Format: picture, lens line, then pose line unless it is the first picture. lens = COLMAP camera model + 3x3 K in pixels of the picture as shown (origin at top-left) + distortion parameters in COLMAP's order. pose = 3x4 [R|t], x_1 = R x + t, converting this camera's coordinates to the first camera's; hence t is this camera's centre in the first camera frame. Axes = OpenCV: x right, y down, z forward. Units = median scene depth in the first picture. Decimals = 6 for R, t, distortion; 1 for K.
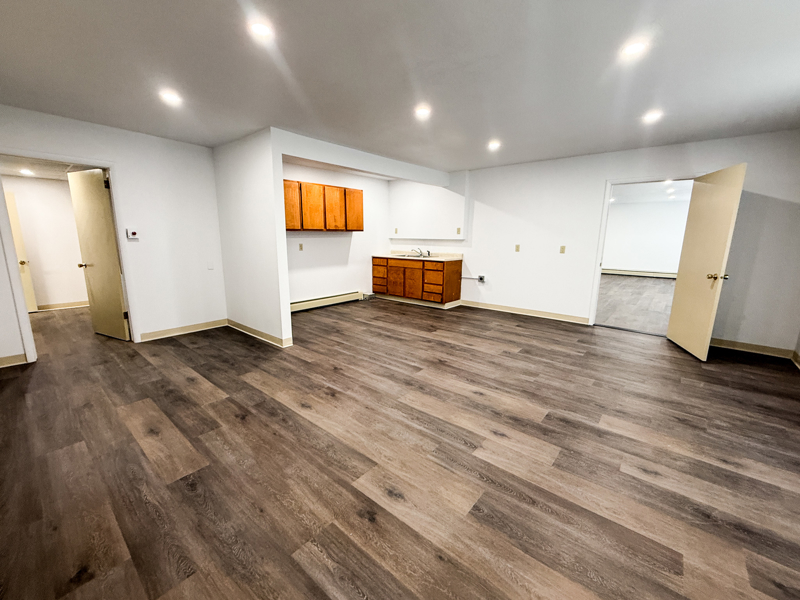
lens RADIAL K [[323.0, 0, 401.7], [0, 323.0, 299.0], [0, 0, 1]] dist [0.002101, 0.000033]
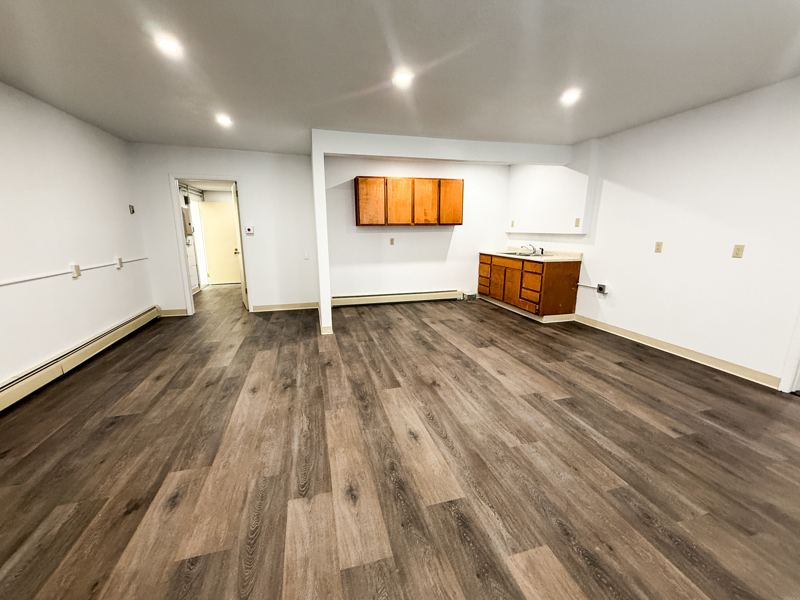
lens RADIAL K [[320.7, 0, 403.6], [0, 320.7, 302.0], [0, 0, 1]] dist [-0.000028, 0.000018]
pose [[0.826511, 0.116092, -0.550820, 0.298552], [-0.100888, 0.993209, 0.057947, -0.032389], [0.553806, 0.007677, 0.832610, 0.172756]]
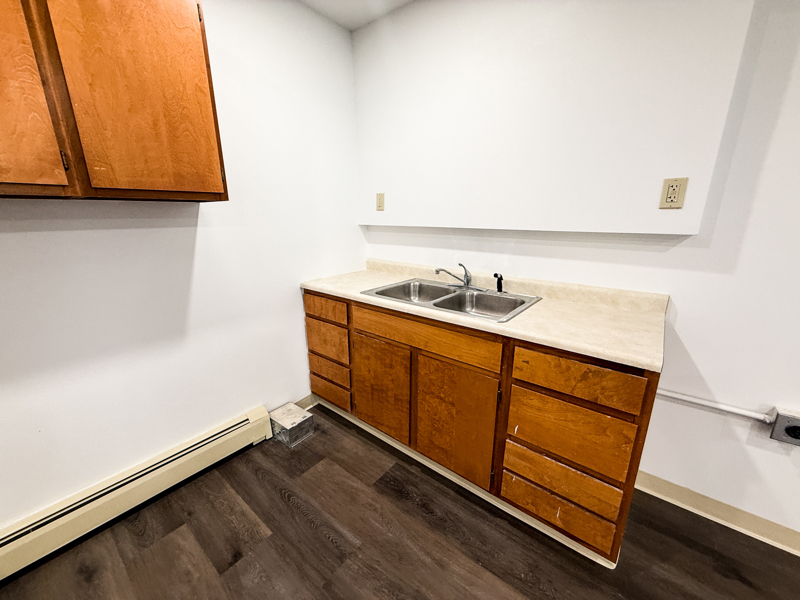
lens RADIAL K [[320.7, 0, 403.6], [0, 320.7, 302.0], [0, 0, 1]] dist [-0.000028, 0.000018]
pose [[0.999582, -0.013662, 0.025473, -0.004922], [0.011791, 0.997320, 0.072209, -0.171813], [-0.026391, -0.071878, 0.997064, 0.860047]]
